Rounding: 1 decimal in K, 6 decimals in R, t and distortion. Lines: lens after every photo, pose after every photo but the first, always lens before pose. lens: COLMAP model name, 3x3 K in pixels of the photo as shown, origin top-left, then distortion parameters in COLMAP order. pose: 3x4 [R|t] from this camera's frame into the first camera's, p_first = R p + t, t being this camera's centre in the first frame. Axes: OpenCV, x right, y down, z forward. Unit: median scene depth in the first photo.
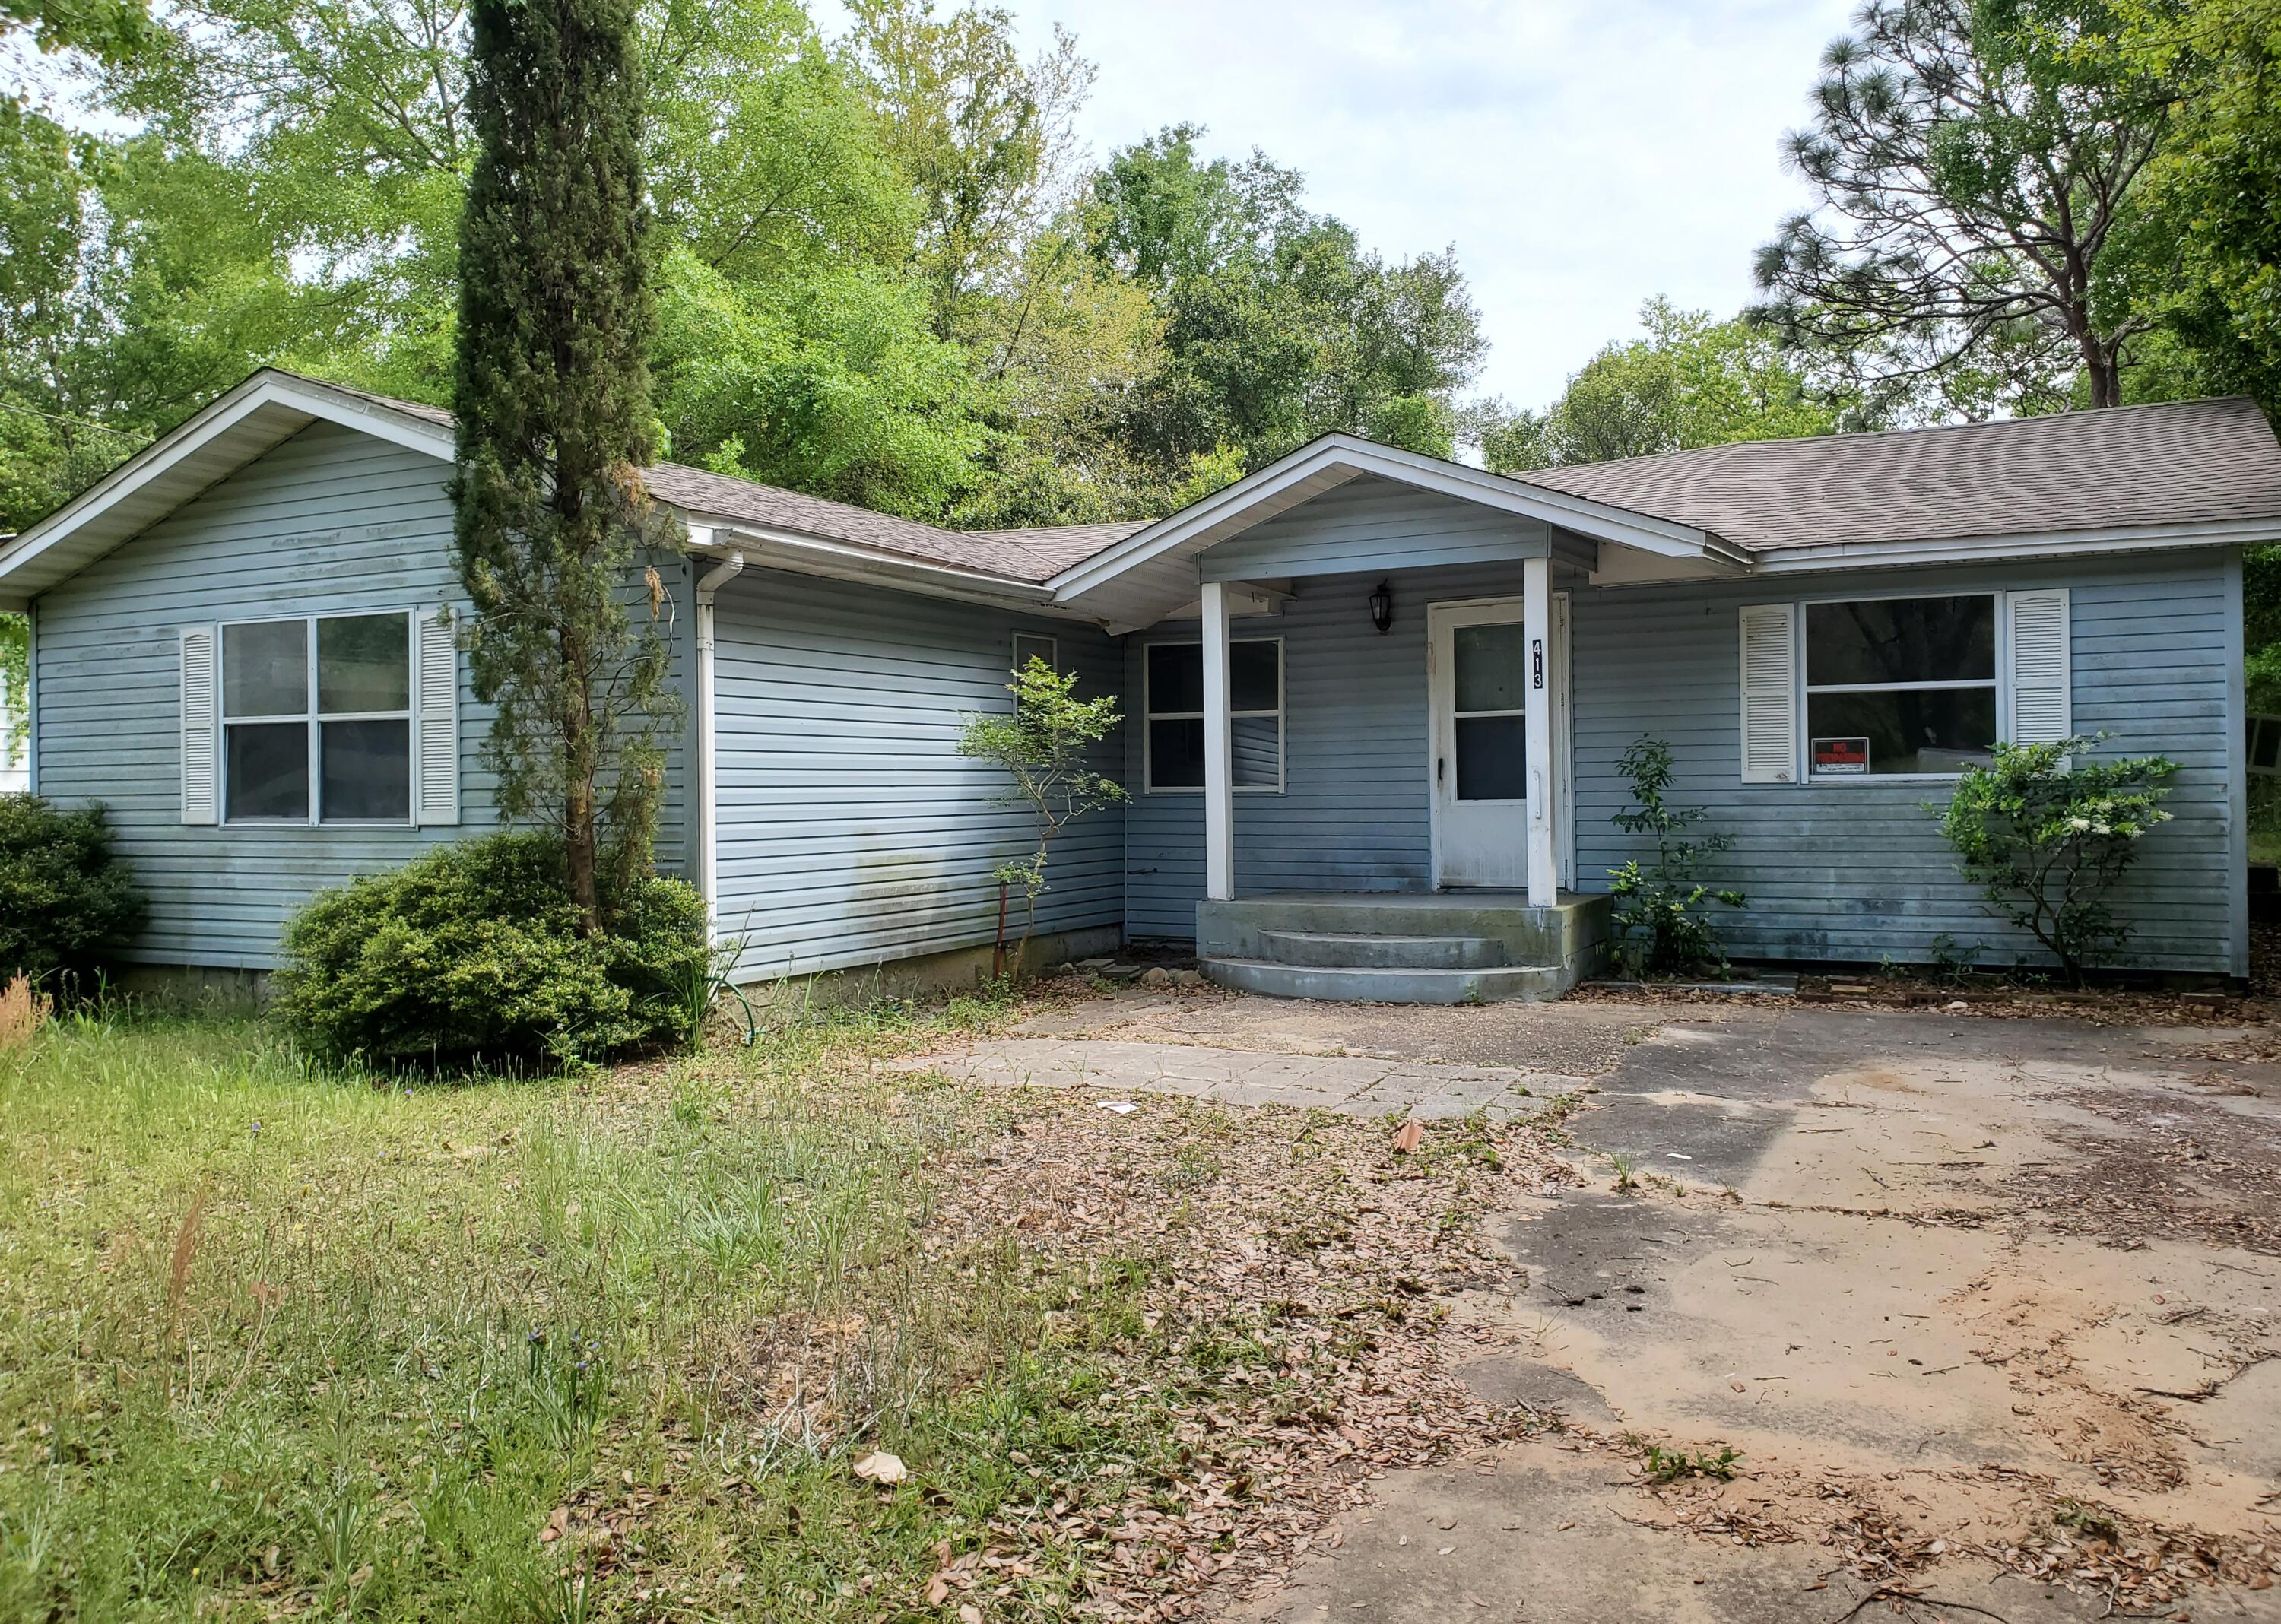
lens RADIAL K [[1775.0, 0, 1212.4], [0, 1775.0, 809.0], [0, 0, 1]] dist [0.016034, -0.027906]
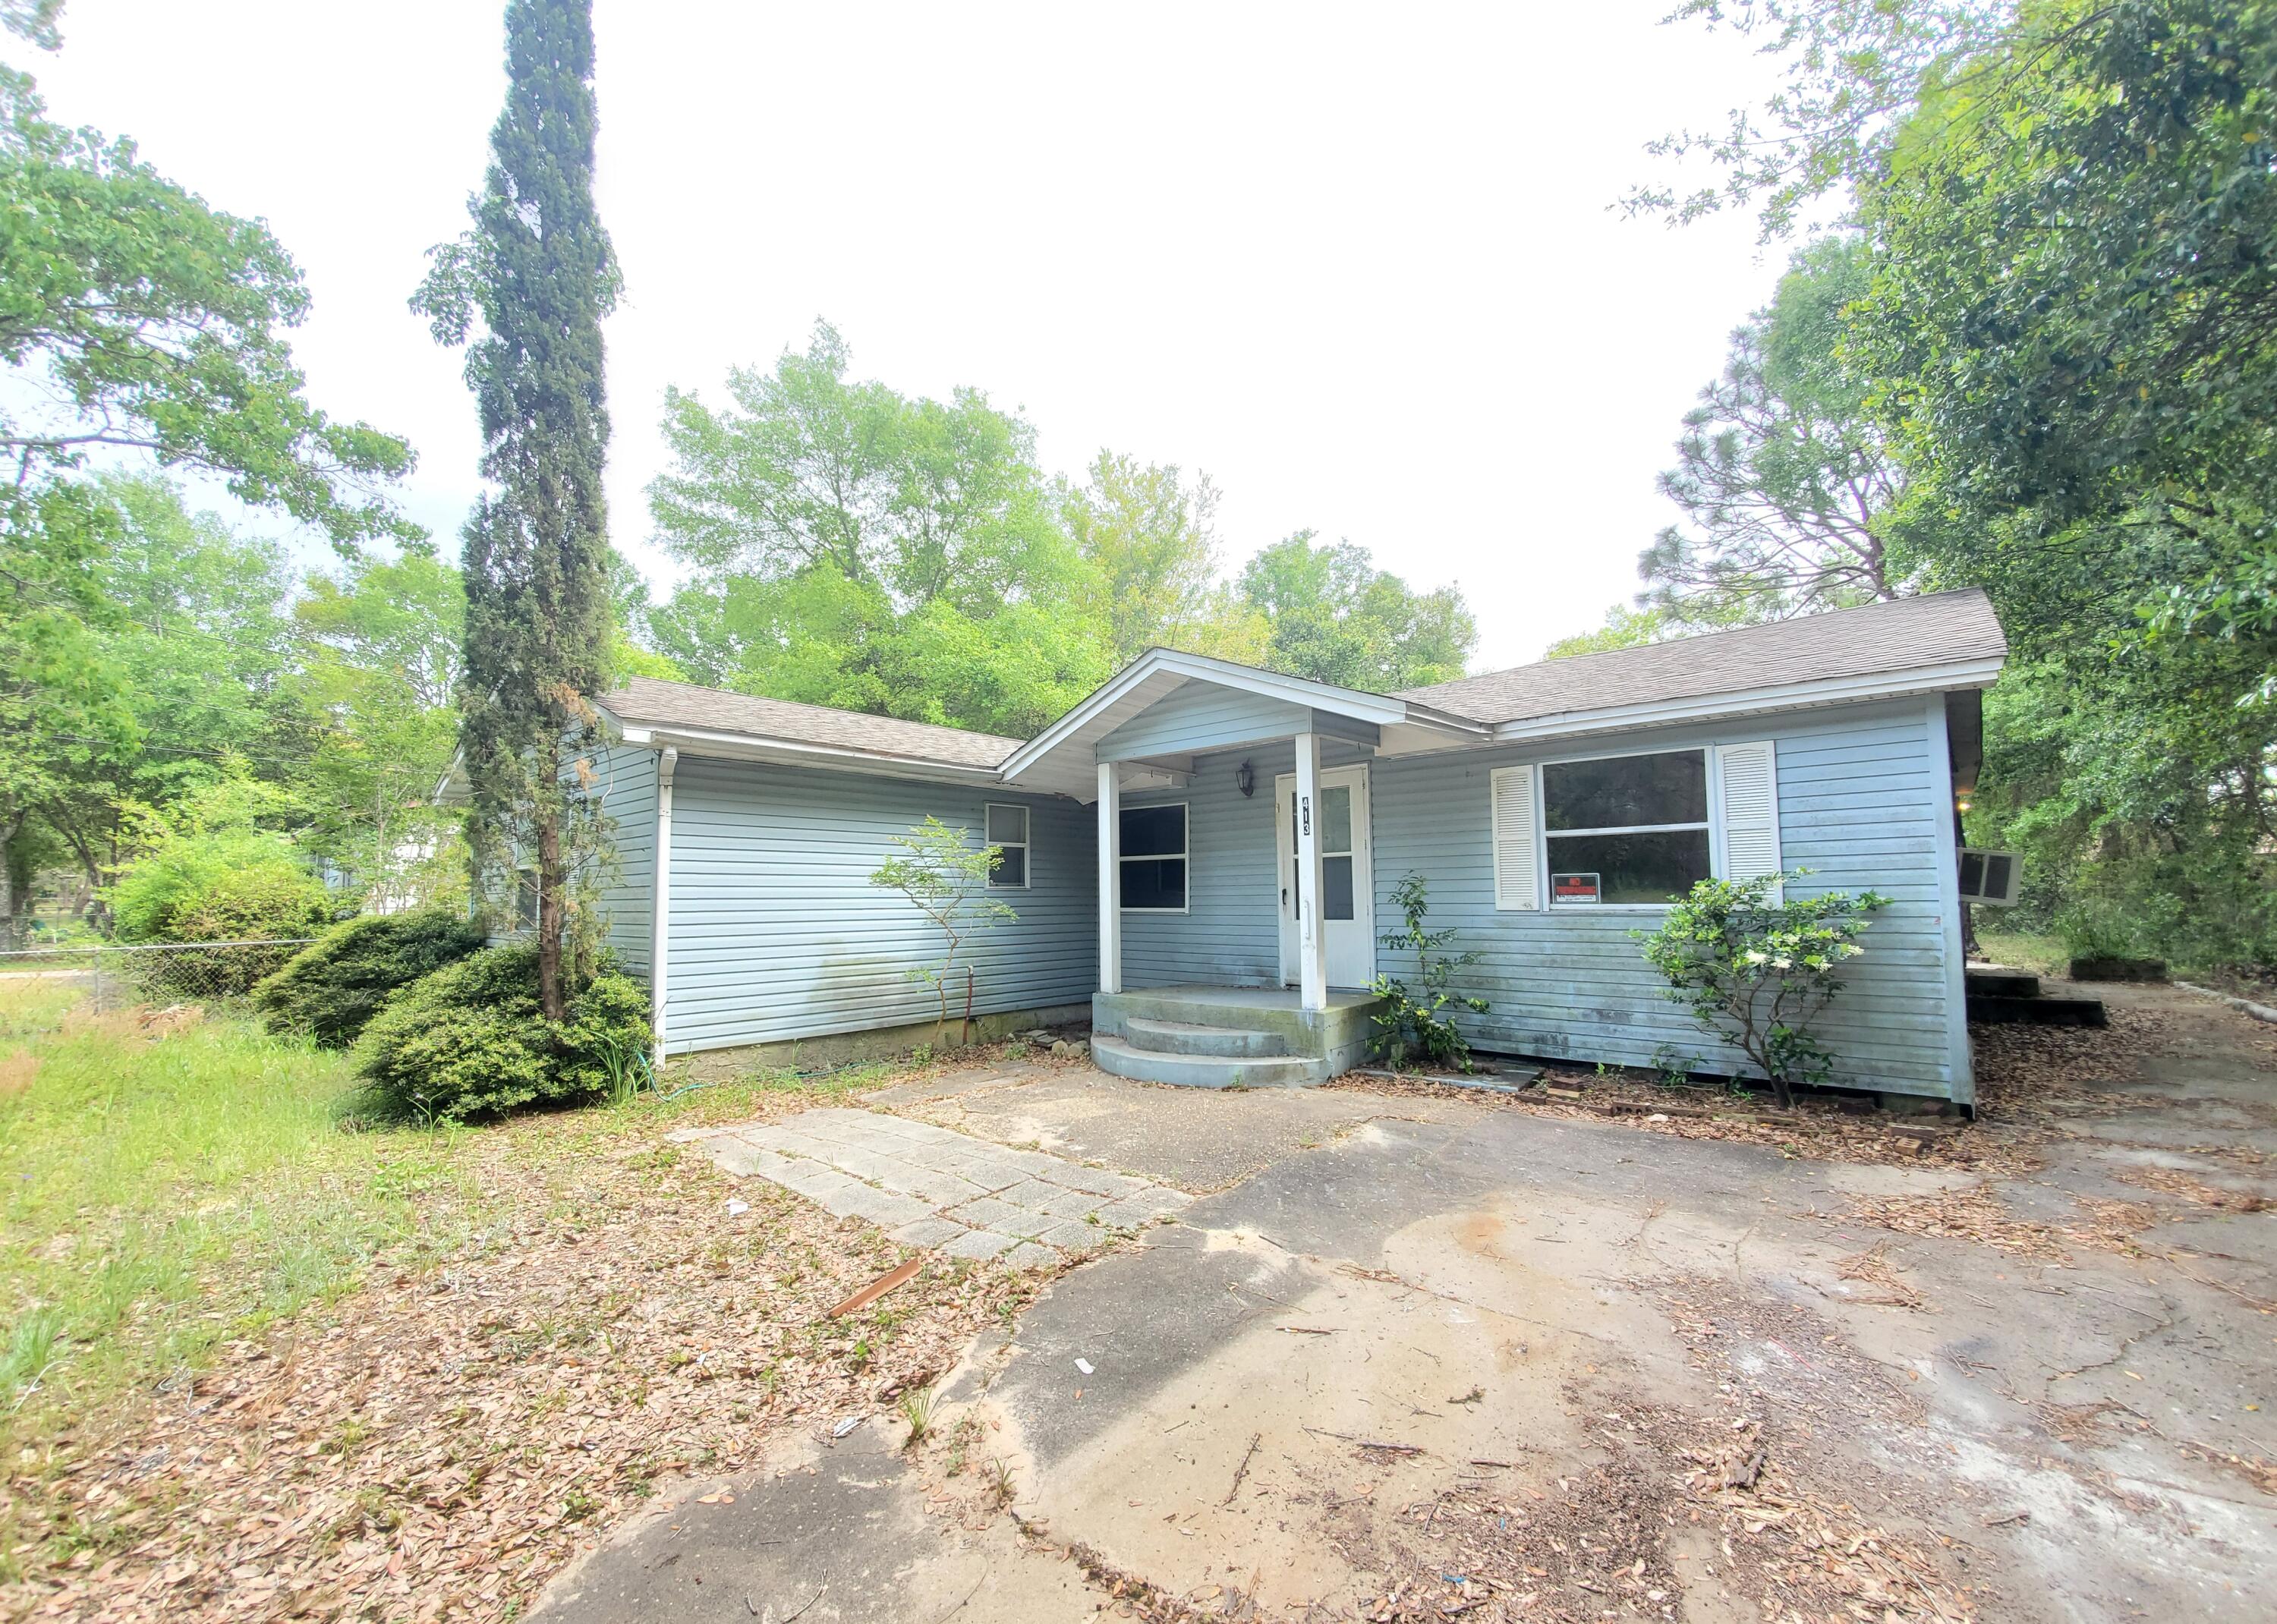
lens RADIAL K [[916.4, 0, 1158.2], [0, 916.4, 845.7], [0, 0, 1]] dist [0.004753, -0.010768]
pose [[0.966222, -0.012542, -0.257408, 0.249347], [-0.005237, 0.997653, -0.068268, -0.015432], [0.257660, 0.067310, 0.963888, 0.338559]]
